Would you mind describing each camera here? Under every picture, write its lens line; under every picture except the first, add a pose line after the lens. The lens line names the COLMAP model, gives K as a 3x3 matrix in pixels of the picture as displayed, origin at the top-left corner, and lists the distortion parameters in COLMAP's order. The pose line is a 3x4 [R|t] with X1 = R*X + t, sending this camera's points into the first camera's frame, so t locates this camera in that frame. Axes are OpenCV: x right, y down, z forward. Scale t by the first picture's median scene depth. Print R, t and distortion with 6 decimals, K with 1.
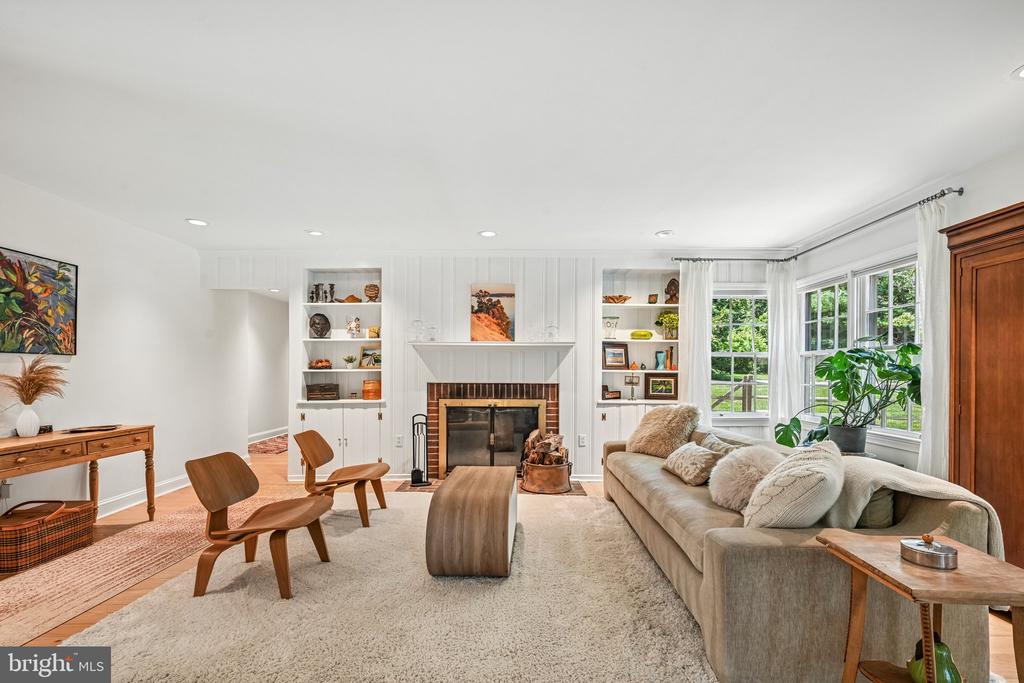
lens RADIAL K [[465.7, 0, 515.8], [0, 465.7, 371.3], [0, 0, 1]] dist [-0.000005, 0.000183]
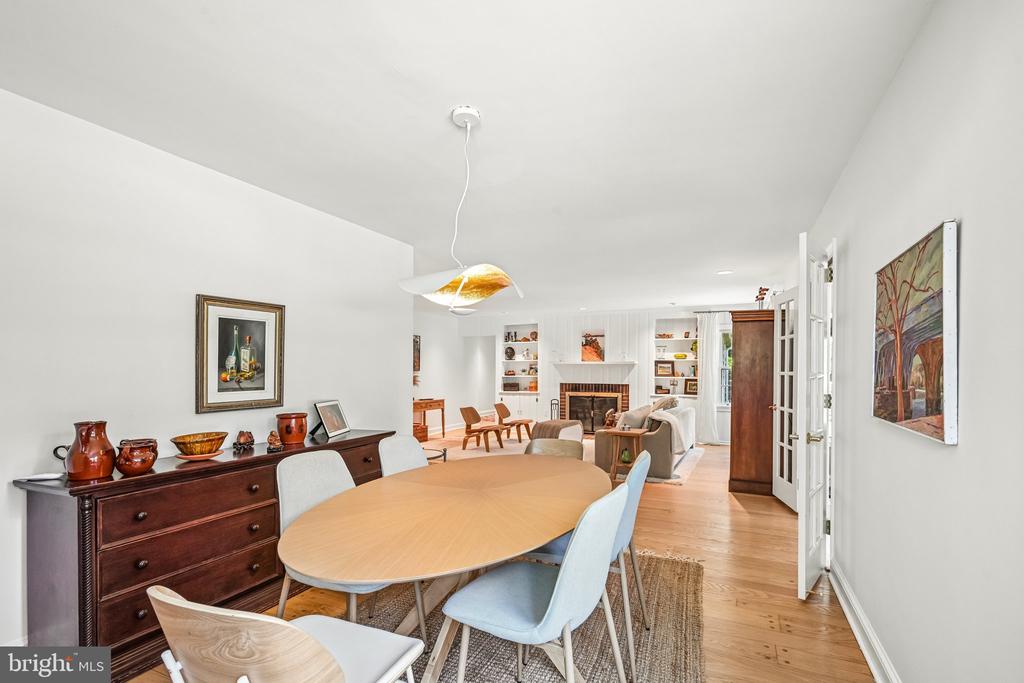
lens RADIAL K [[465.7, 0, 515.8], [0, 465.7, 371.3], [0, 0, 1]] dist [-0.000005, 0.000183]
pose [[0.902597, 0.000905, -0.430485, 0.469002], [-0.000919, 1.000000, 0.000176, -0.023663], [0.430485, 0.000237, 0.902597, -0.799038]]
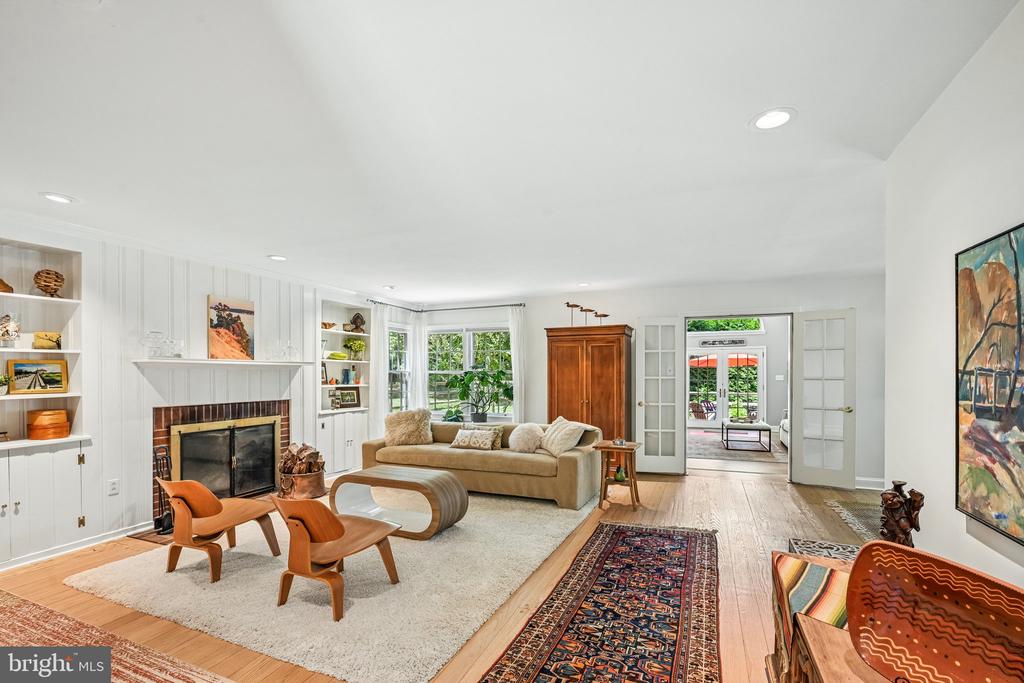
lens RADIAL K [[465.7, 0, 515.8], [0, 465.7, 371.3], [0, 0, 1]] dist [-0.000005, 0.000183]
pose [[0.377108, -0.000677, 0.926169, -0.707318], [0.002276, 0.999997, -0.000196, -0.037434], [-0.926166, 0.002182, 0.377109, 0.108138]]
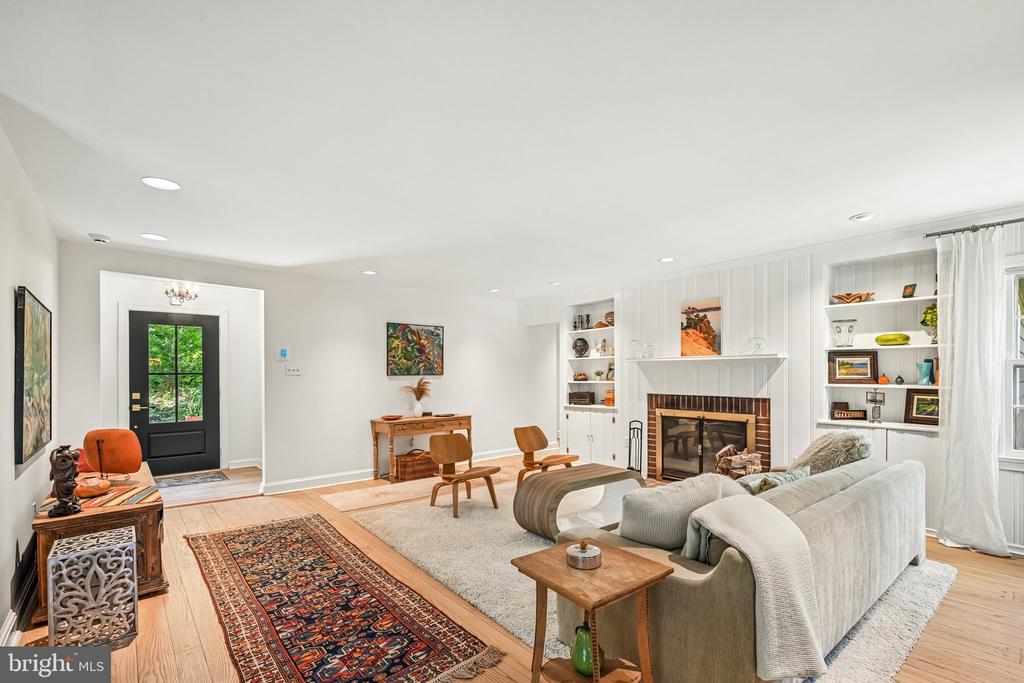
lens RADIAL K [[459.7, 0, 508.7], [0, 459.7, 373.6], [0, 0, 1]] dist [0.002213, 0.000228]
pose [[0.641722, -0.006202, -0.766912, 0.457934], [0.008656, 0.999962, -0.000844, -0.026544], [0.766888, -0.006097, 0.641751, 0.018300]]
